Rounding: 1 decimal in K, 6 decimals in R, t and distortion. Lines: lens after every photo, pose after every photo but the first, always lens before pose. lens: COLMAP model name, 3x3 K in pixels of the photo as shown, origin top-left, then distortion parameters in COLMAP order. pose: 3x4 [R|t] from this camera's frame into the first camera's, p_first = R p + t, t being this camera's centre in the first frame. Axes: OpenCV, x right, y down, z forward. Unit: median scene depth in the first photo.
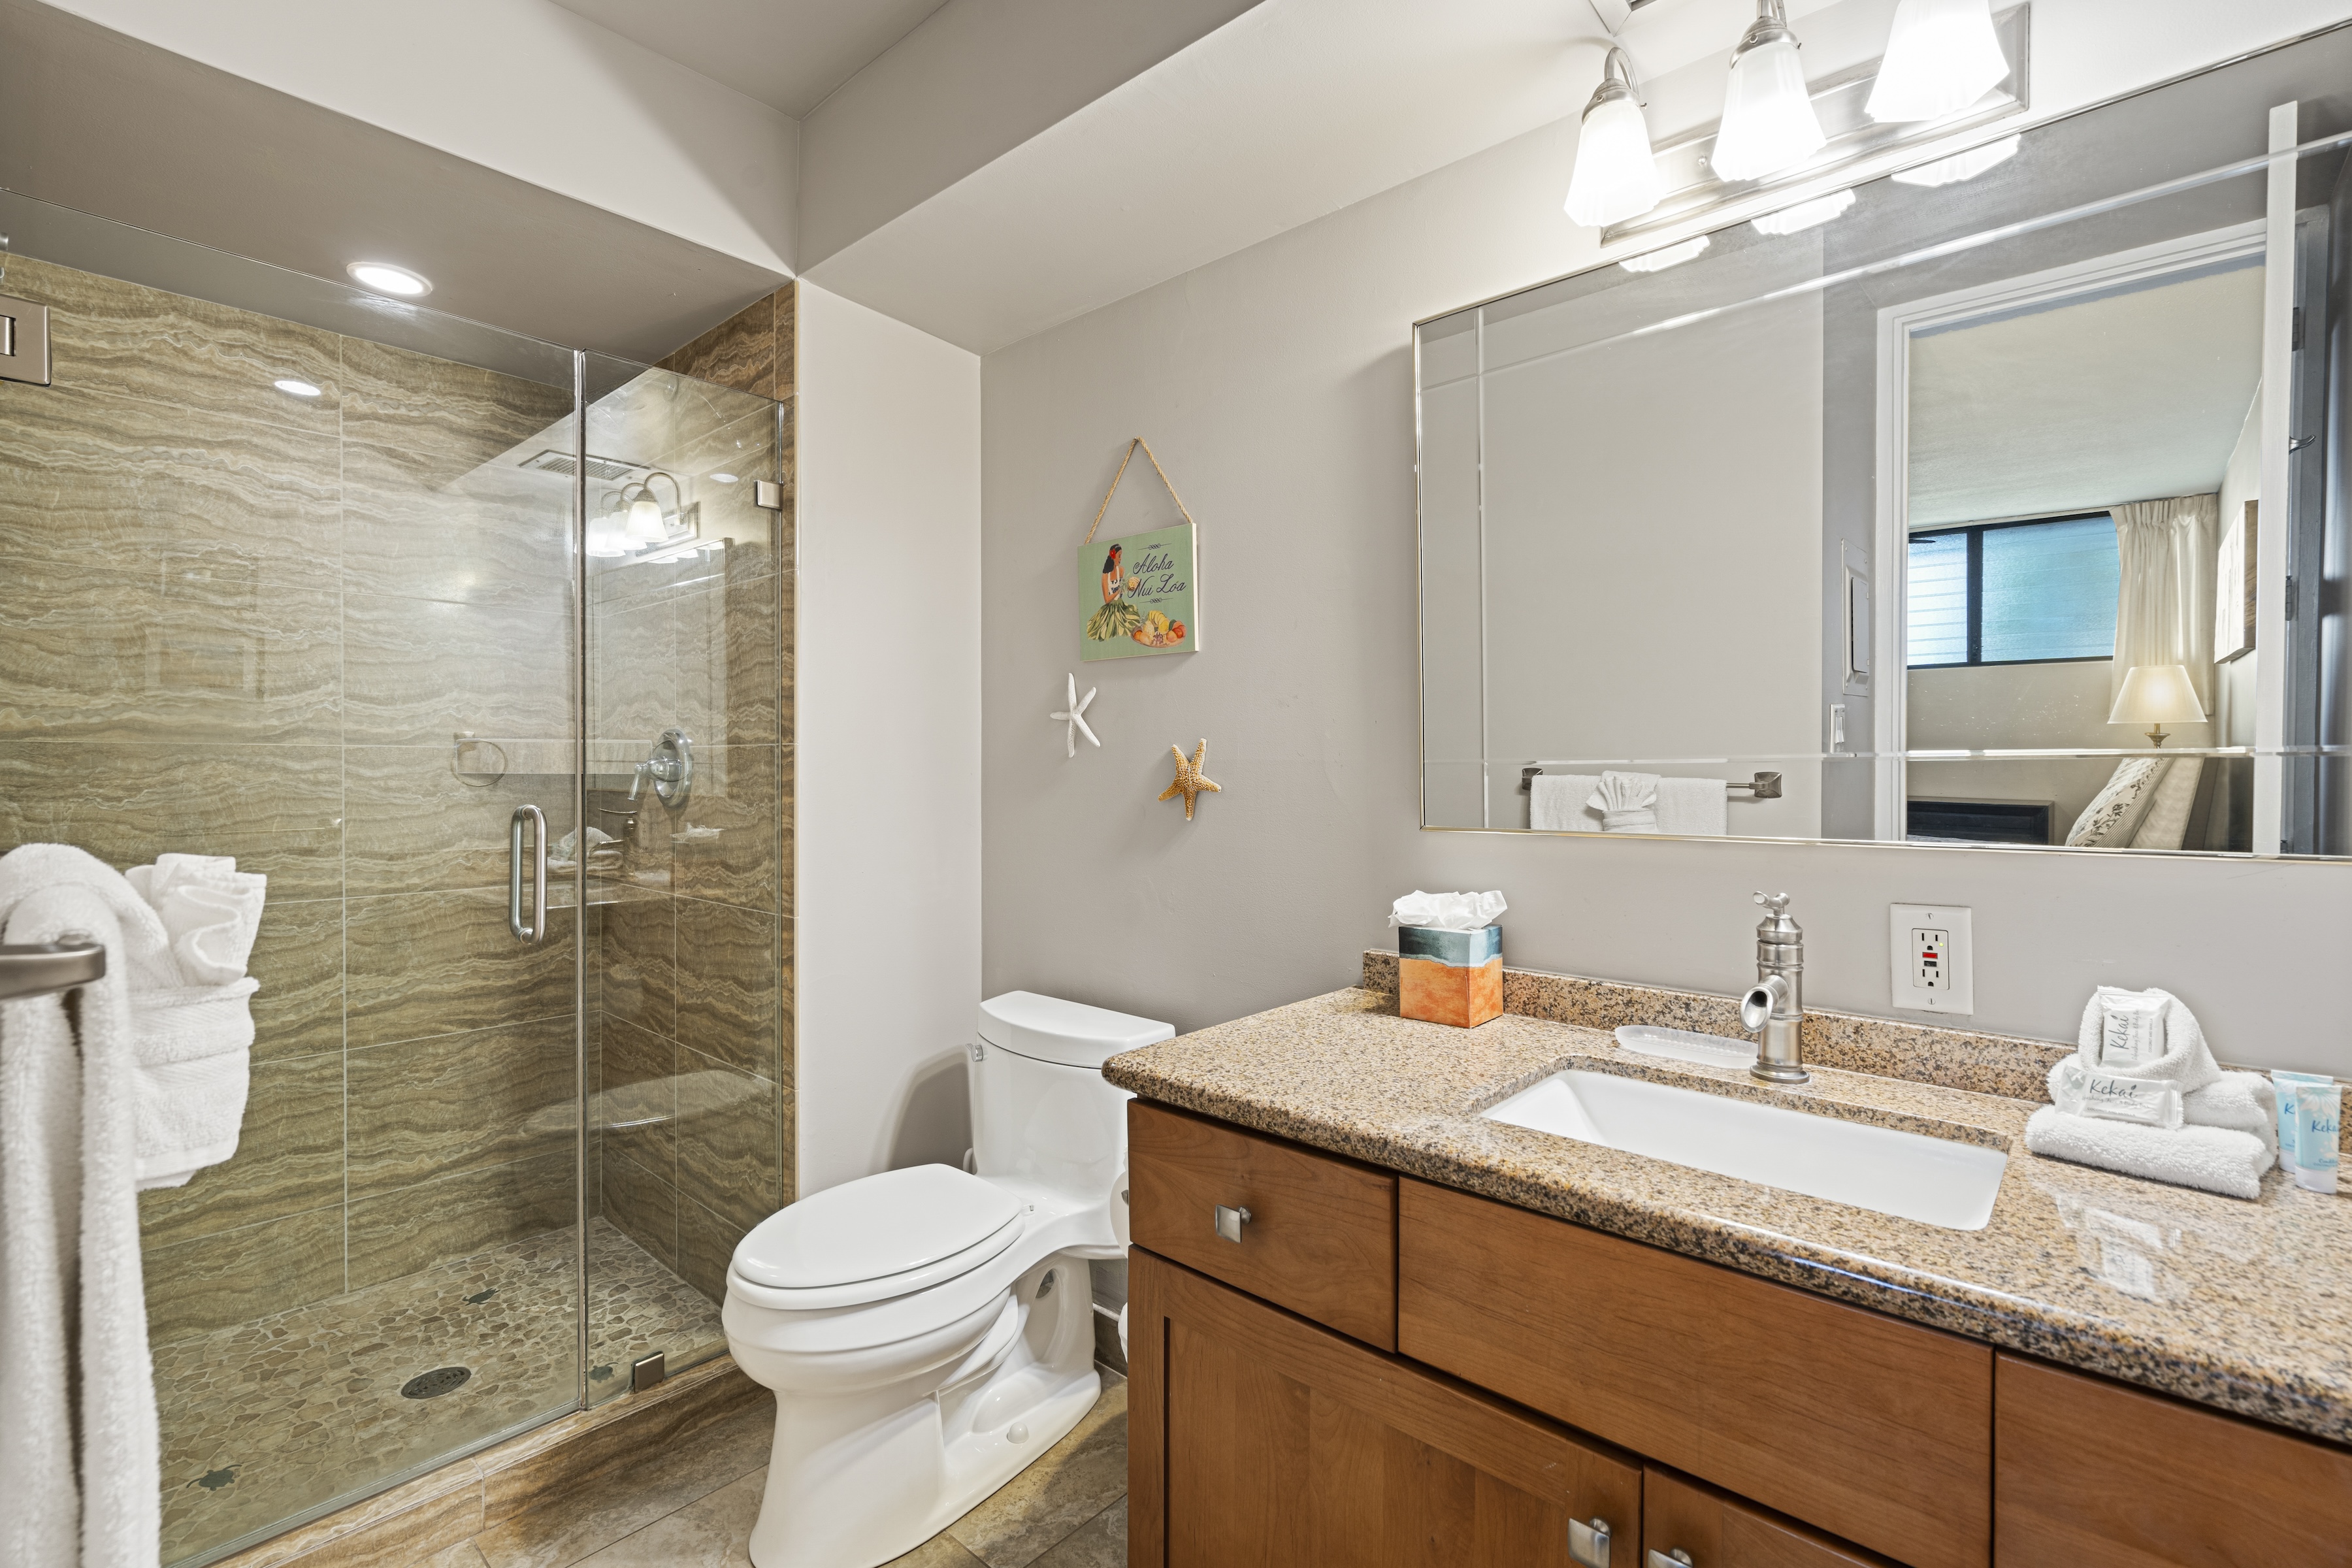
lens RADIAL K [[1053.3, 0, 1171.9], [0, 1053.3, 778.4], [0, 0, 1]] dist [-0.005009, 0.002846]
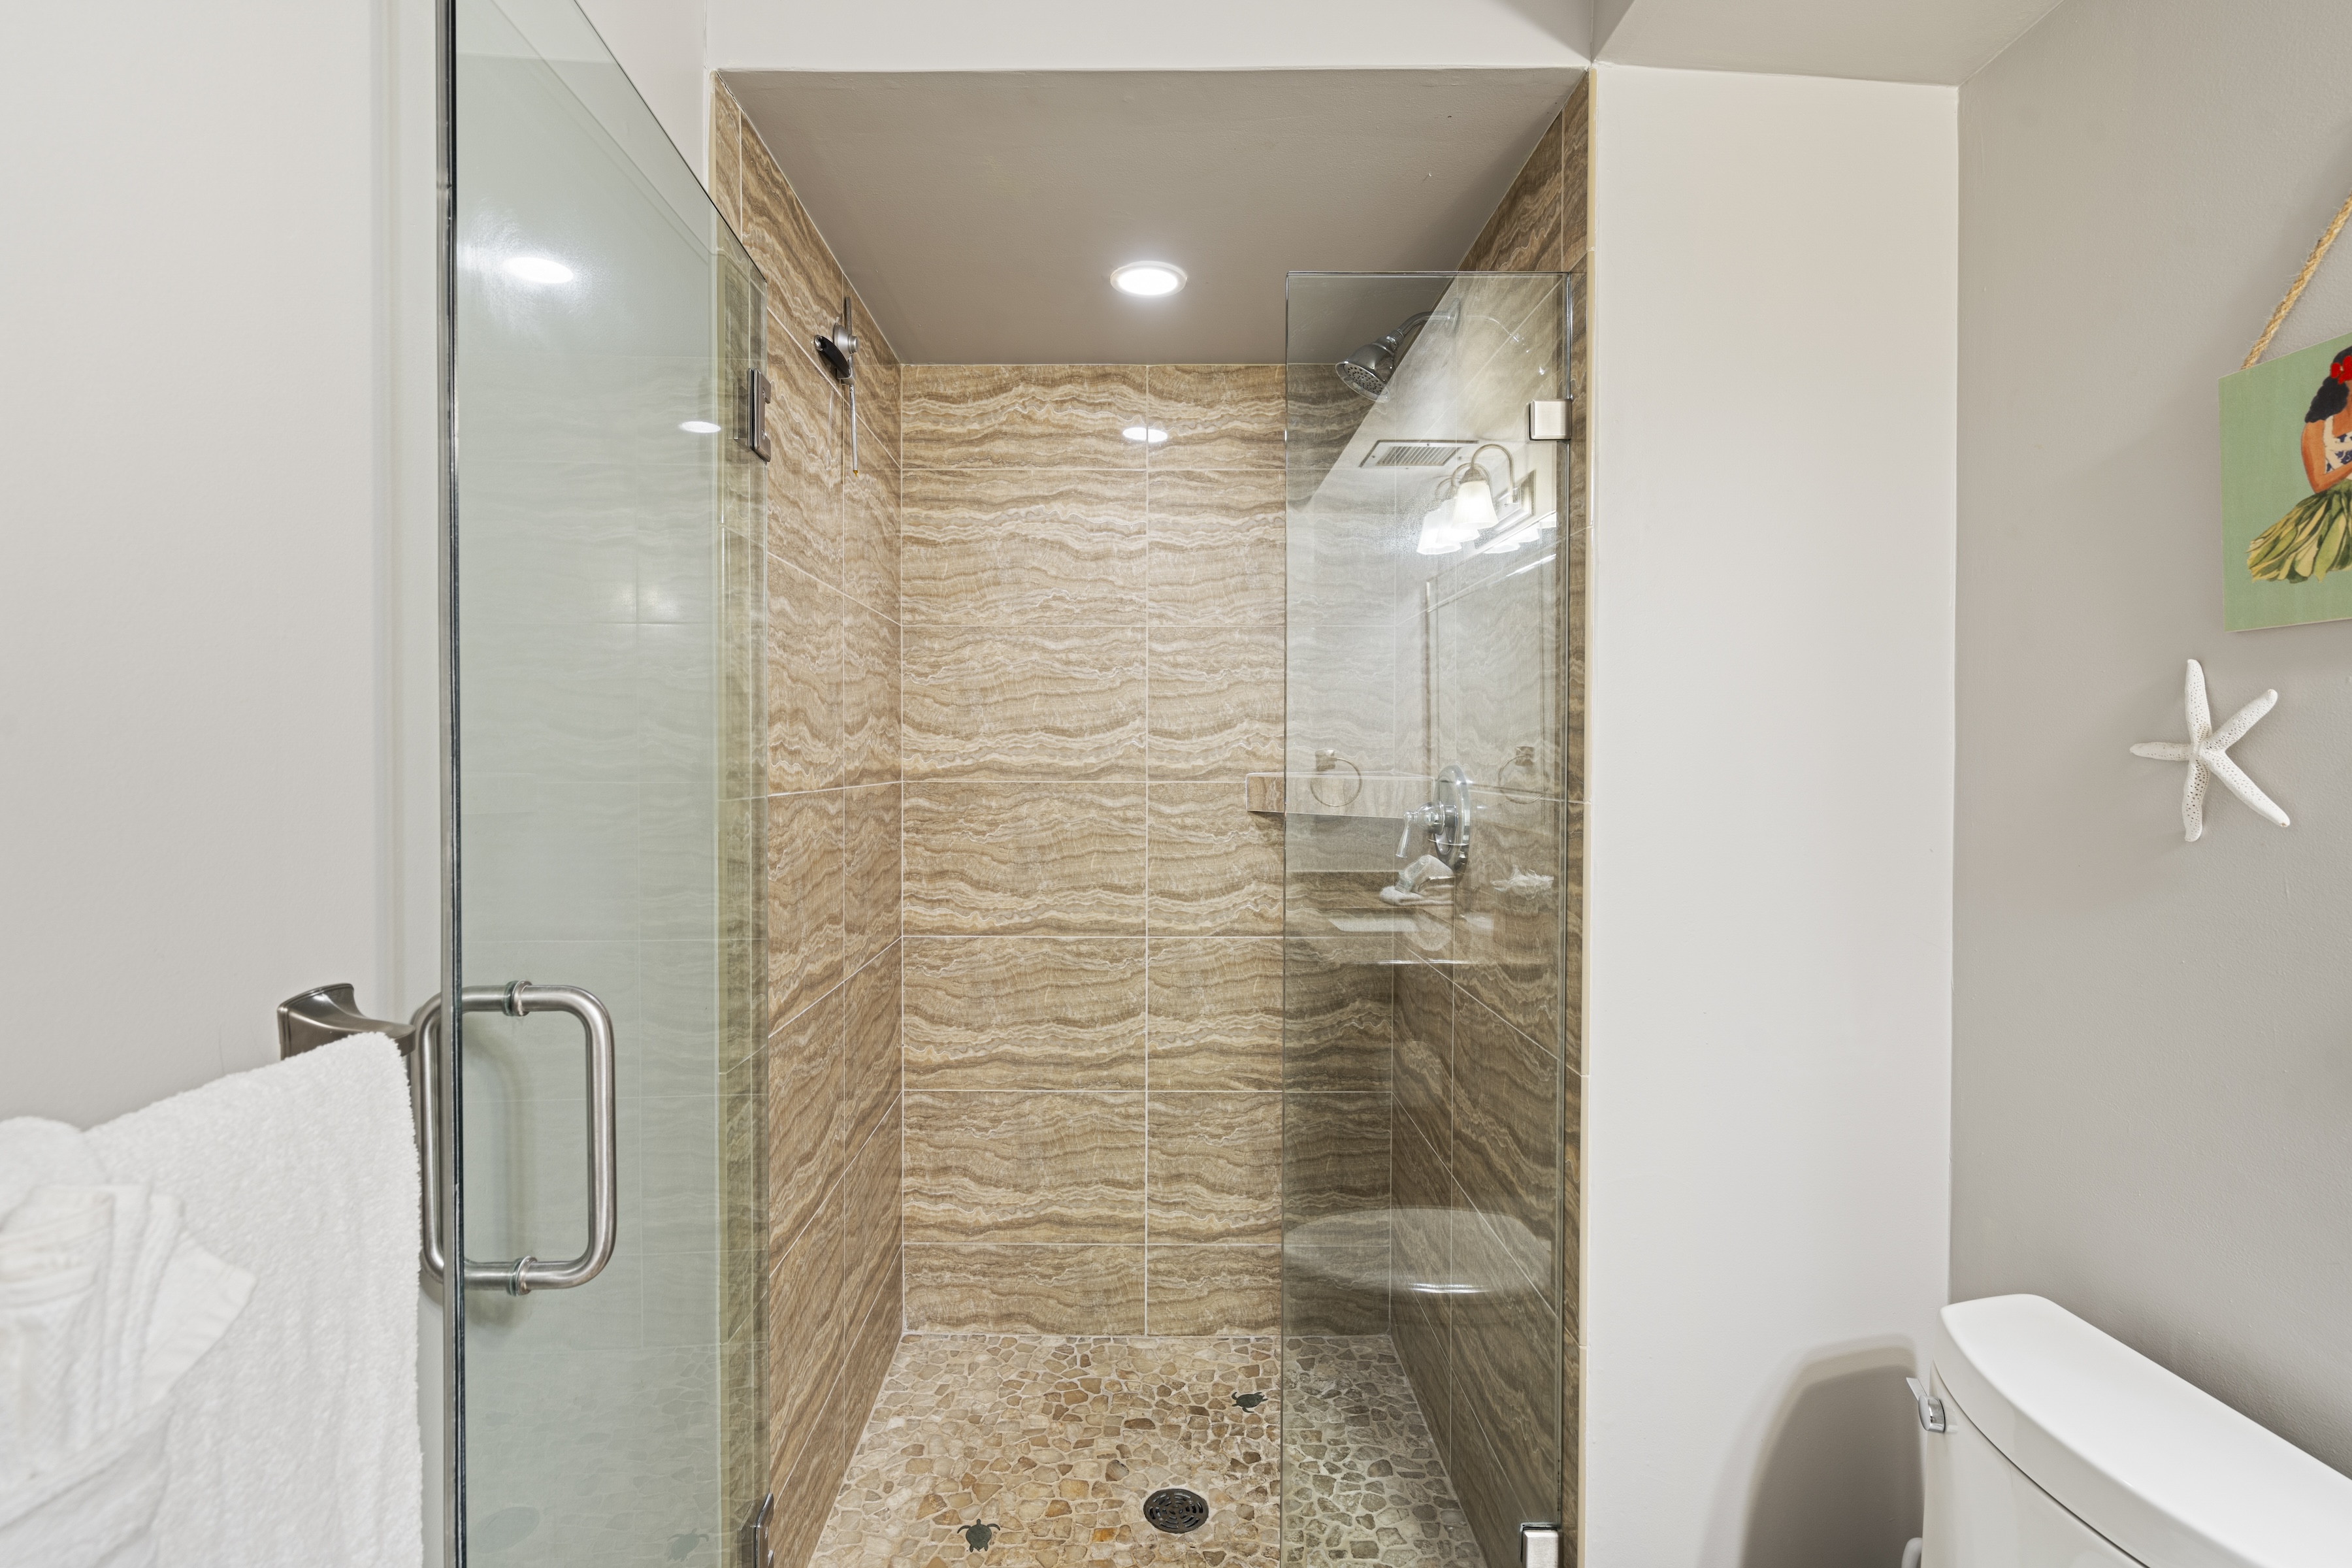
lens RADIAL K [[1053.3, 0, 1132.3], [0, 1053.3, 765.1], [0, 0, 1]] dist [-0.005009, 0.002846]
pose [[0.653851, 0.008419, -0.756577, -0.051198], [-0.010425, 0.999943, 0.002118, -0.049310], [0.756552, 0.006503, 0.653902, 0.345435]]
